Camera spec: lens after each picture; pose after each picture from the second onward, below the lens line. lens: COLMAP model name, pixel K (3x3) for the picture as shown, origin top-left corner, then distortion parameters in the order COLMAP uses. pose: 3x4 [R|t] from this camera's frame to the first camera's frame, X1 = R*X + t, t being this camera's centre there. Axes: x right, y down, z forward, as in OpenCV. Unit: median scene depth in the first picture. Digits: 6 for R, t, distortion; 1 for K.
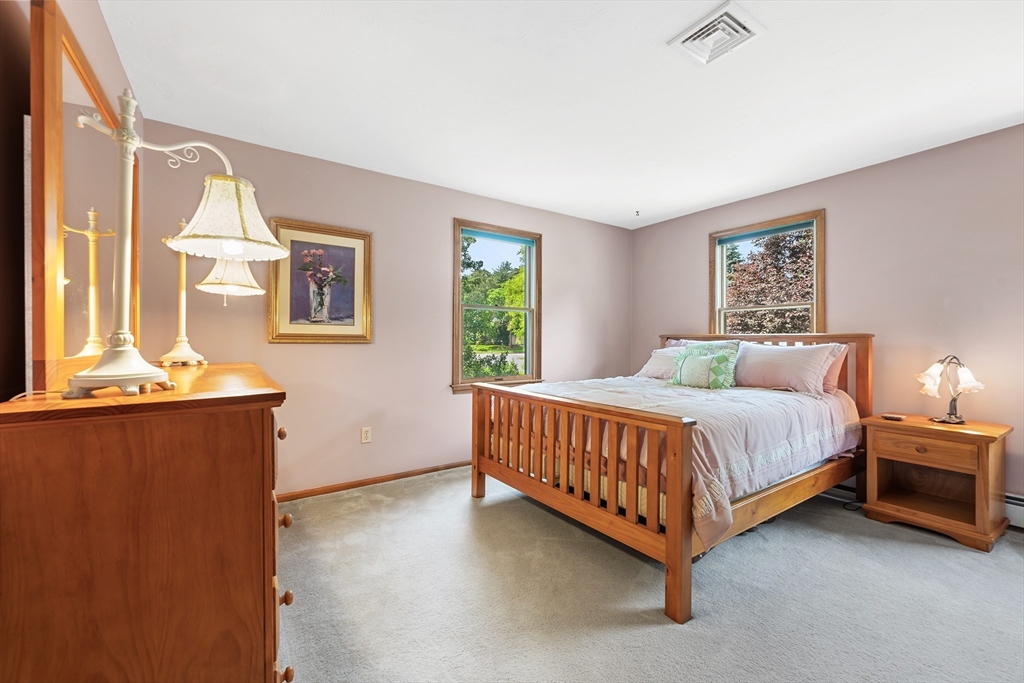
lens RADIAL K [[412.8, 0, 508.4], [0, 412.8, 341.7], [0, 0, 1]] dist [-0.003789, -0.000002]
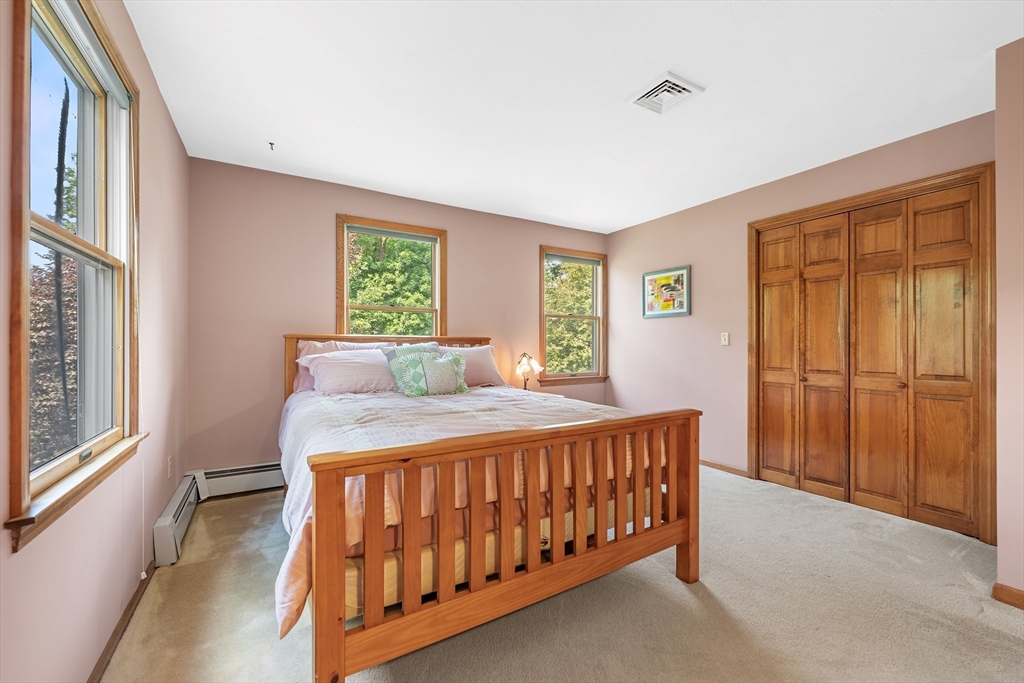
lens RADIAL K [[412.8, 0, 508.7], [0, 412.8, 344.0], [0, 0, 1]] dist [-0.003789, -0.000002]
pose [[0.064685, 0.001548, 0.997905, -0.390944], [0.002797, 0.999995, -0.001732, 0.004135], [-0.997902, 0.002903, 0.064680, 0.740198]]
